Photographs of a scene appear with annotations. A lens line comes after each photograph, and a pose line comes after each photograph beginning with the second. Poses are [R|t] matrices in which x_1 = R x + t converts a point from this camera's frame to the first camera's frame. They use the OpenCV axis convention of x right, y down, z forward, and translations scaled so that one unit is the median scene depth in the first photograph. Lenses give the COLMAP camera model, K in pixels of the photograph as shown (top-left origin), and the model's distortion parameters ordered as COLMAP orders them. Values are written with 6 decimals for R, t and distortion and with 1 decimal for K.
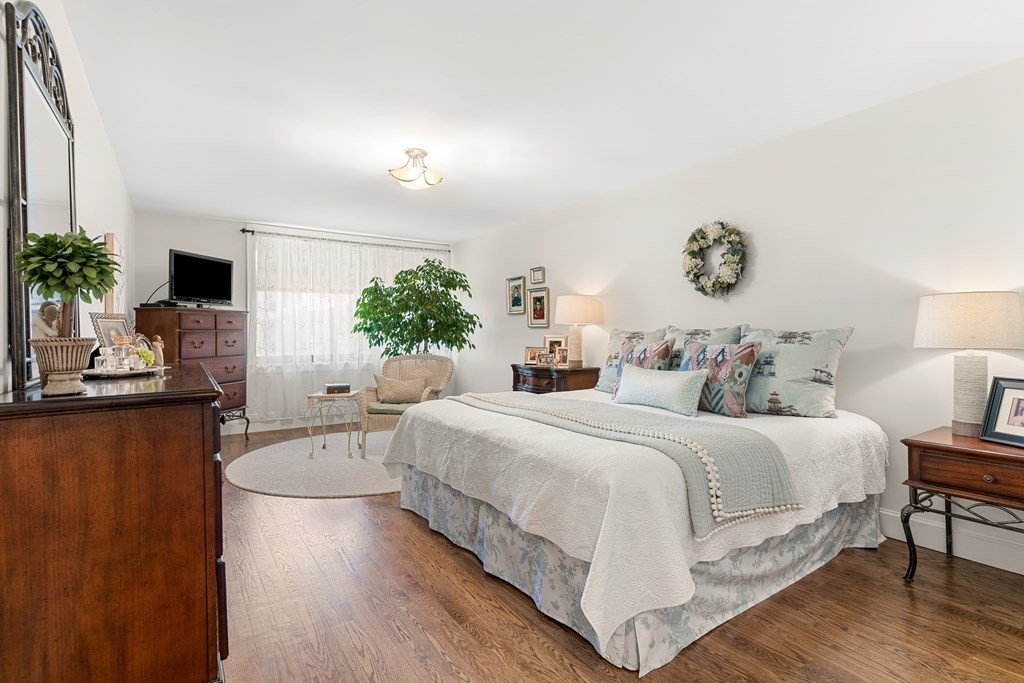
lens RADIAL K [[488.8, 0, 503.5], [0, 488.8, 331.9], [0, 0, 1]] dist [0.002561, 0.000631]
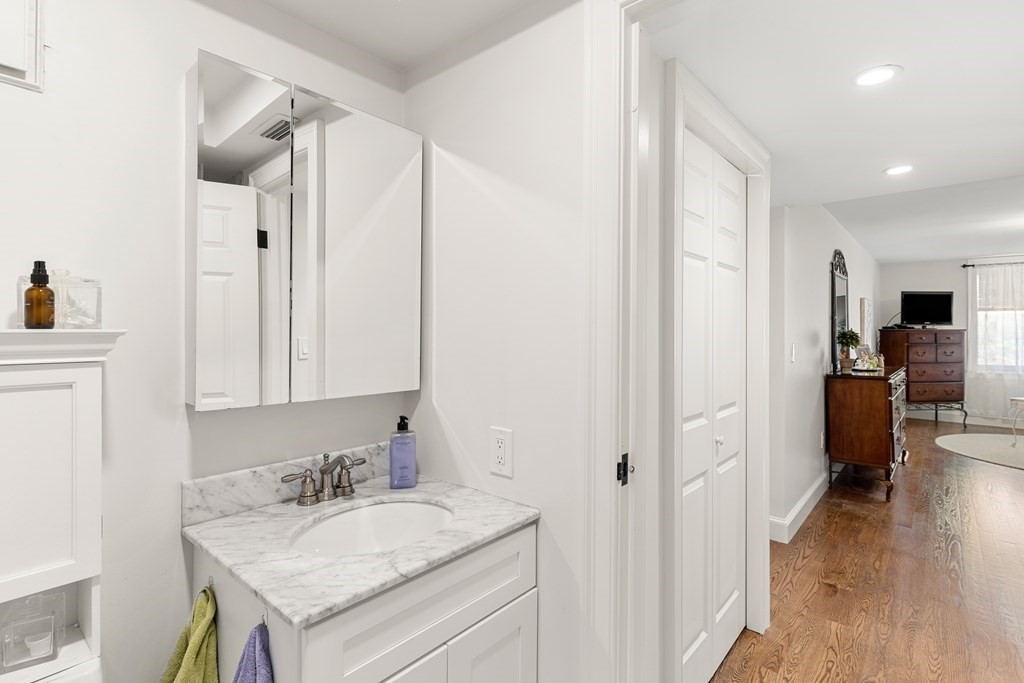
lens RADIAL K [[488.8, 0, 514.9], [0, 488.8, 331.5], [0, 0, 1]] dist [0.002561, 0.000631]
pose [[0.261516, 0.003240, -0.965194, 0.485901], [0.002912, 0.999987, 0.004146, -0.051864], [0.965195, -0.003894, 0.261504, -0.575416]]
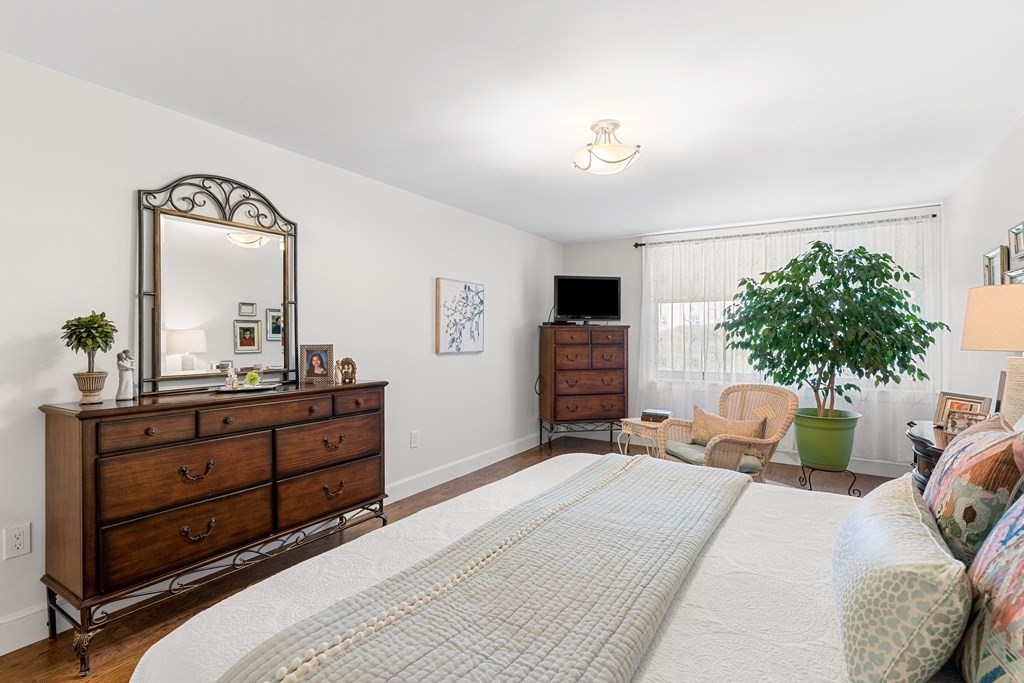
lens RADIAL K [[488.8, 0, 512.8], [0, 488.8, 338.3], [0, 0, 1]] dist [0.002561, 0.000631]
pose [[0.395646, 0.009503, -0.918354, 0.353446], [-0.001346, 0.999951, 0.009768, -0.029418], [0.918402, -0.002628, 0.395639, 0.436199]]
